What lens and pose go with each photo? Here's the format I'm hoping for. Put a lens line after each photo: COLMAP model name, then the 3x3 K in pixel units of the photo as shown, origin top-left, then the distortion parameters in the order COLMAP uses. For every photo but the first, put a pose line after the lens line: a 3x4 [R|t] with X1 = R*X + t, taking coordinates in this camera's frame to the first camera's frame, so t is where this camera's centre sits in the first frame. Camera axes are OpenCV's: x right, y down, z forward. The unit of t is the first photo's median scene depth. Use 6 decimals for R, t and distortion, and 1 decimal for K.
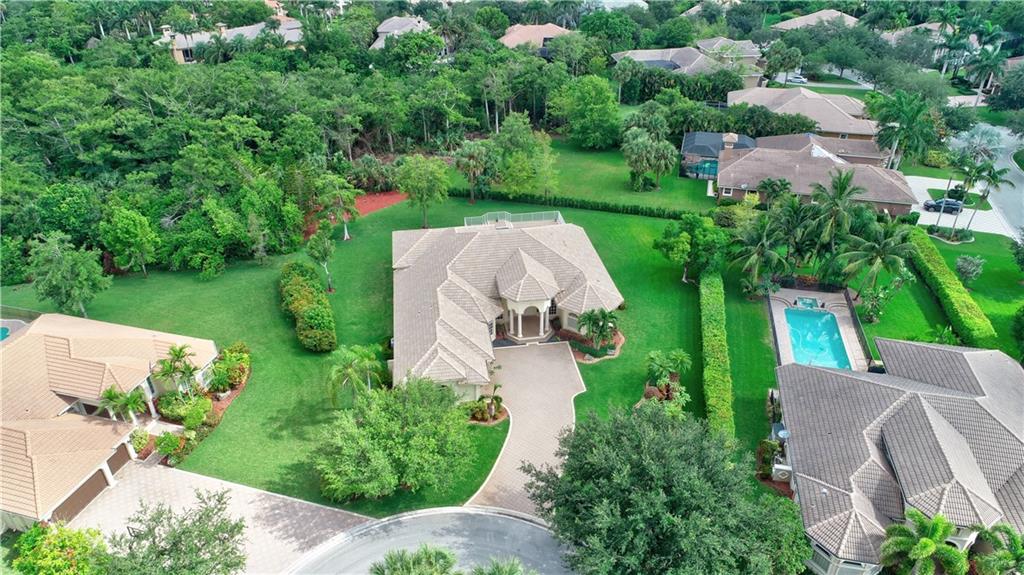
lens RADIAL K [[684.2, 0, 508.6], [0, 684.2, 289.5], [0, 0, 1]] dist [-0.002237, -0.000034]
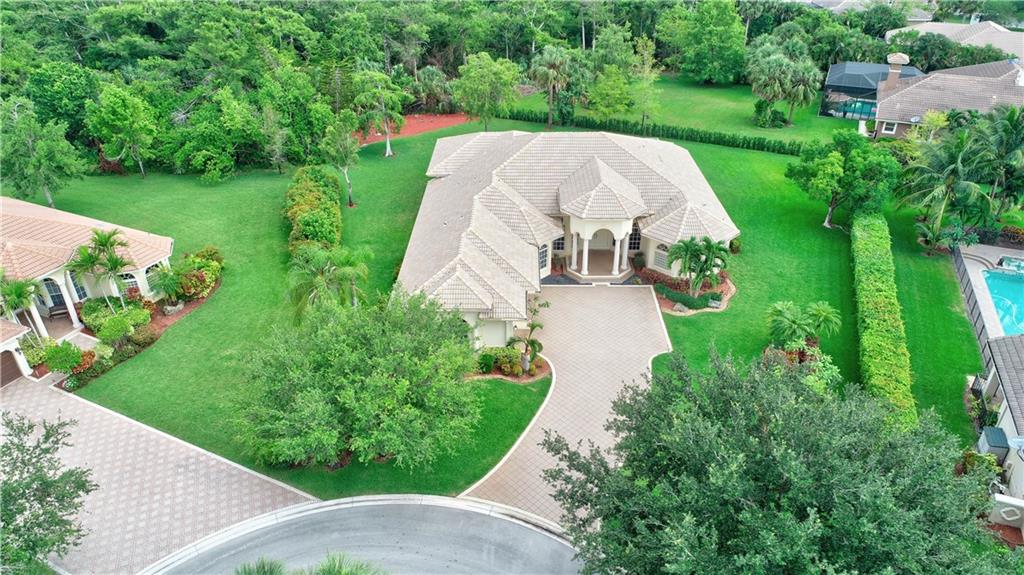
lens RADIAL K [[684.2, 0, 508.6], [0, 684.2, 289.5], [0, 0, 1]] dist [-0.002237, -0.000034]
pose [[0.986734, 0.083799, -0.139043, 0.035350], [-0.083468, 0.996477, 0.008223, 0.078338], [0.139242, 0.003491, 0.990252, 0.256102]]
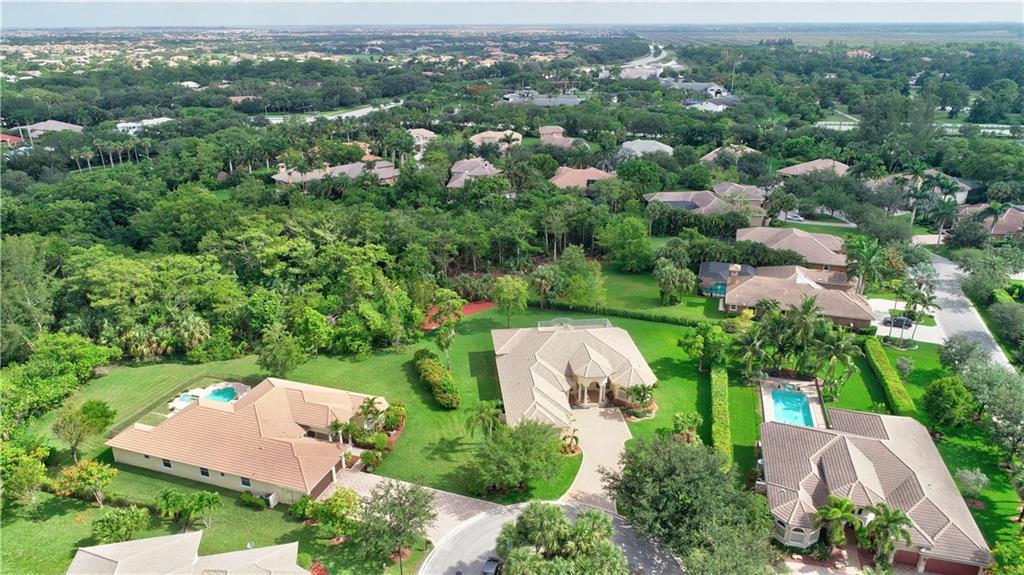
lens RADIAL K [[684.2, 0, 508.6], [0, 684.2, 289.5], [0, 0, 1]] dist [-0.002237, -0.000034]
pose [[0.998970, 0.023477, -0.038822, -0.086793], [-0.029329, 0.987037, -0.157791, 0.058567], [0.034614, 0.158767, 0.986709, -0.433110]]
